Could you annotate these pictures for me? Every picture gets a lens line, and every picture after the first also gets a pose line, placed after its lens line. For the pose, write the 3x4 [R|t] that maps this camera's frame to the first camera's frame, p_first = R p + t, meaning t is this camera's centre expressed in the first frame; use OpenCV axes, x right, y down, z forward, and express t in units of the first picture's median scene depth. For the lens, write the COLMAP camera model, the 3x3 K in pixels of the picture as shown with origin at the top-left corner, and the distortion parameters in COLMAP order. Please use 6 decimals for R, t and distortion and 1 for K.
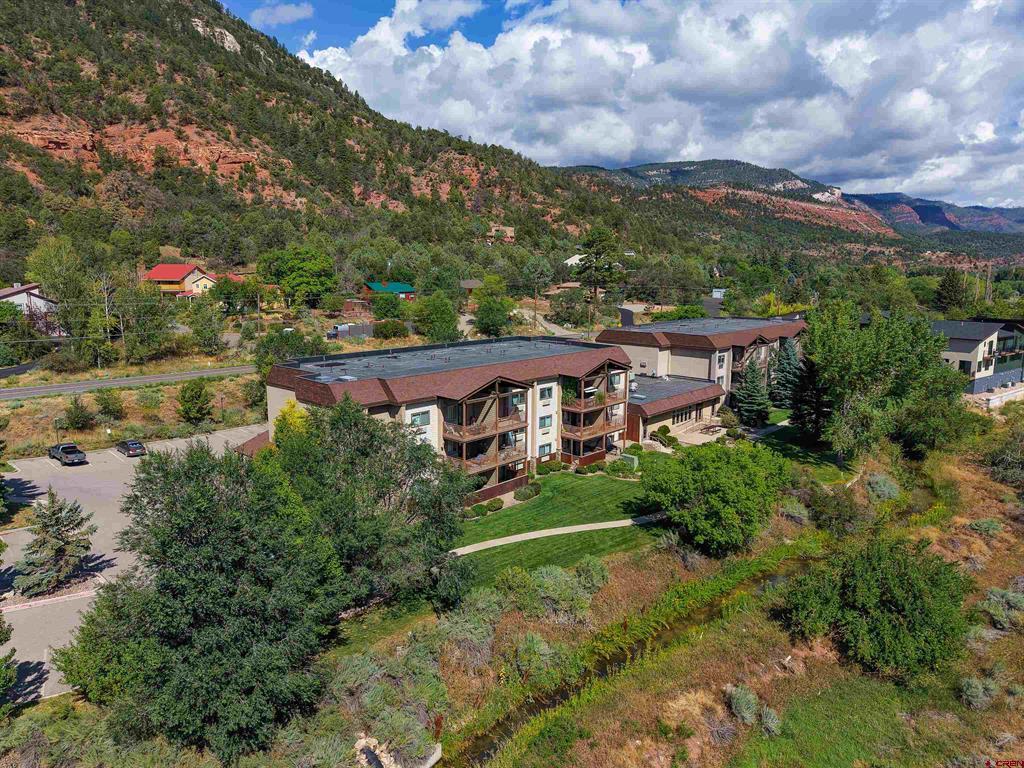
lens RADIAL K [[689.3, 0, 508.2], [0, 689.3, 385.4], [0, 0, 1]] dist [0.029842, -0.006752]
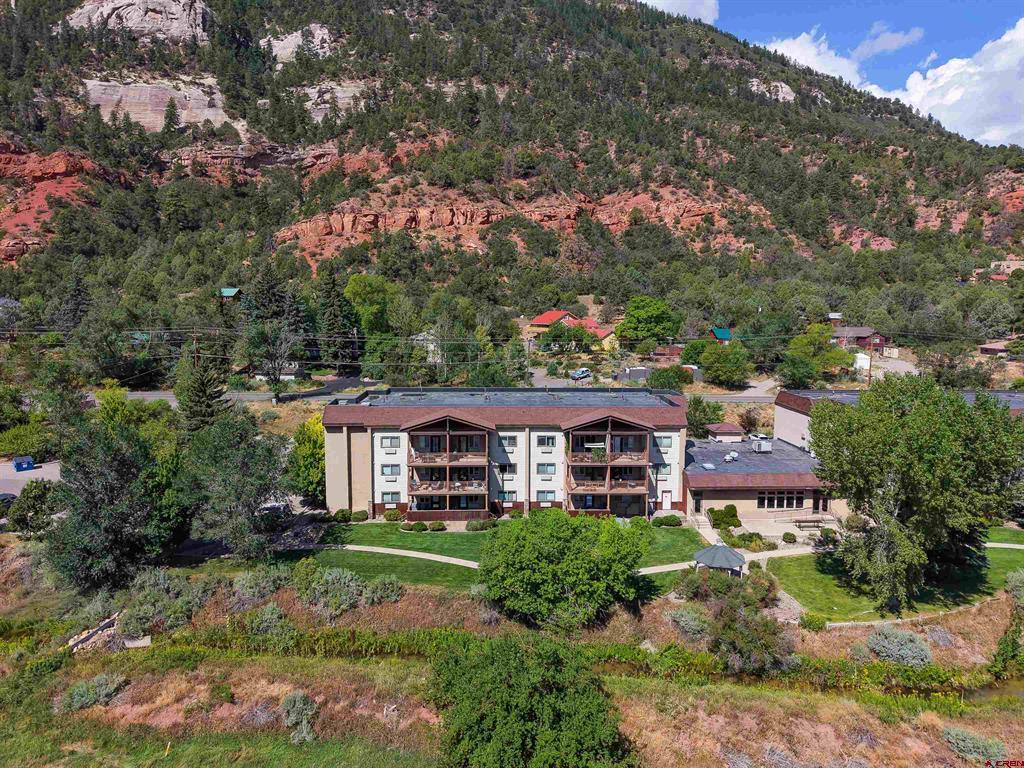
lens RADIAL K [[679.1, 0, 512.5], [0, 679.1, 422.2], [0, 0, 1]] dist [0.002169, -0.007868]
pose [[0.699832, 0.120688, -0.704038, 0.198485], [-0.123172, 0.991249, 0.047485, -0.016043], [0.703607, 0.053487, 0.708573, 0.065732]]
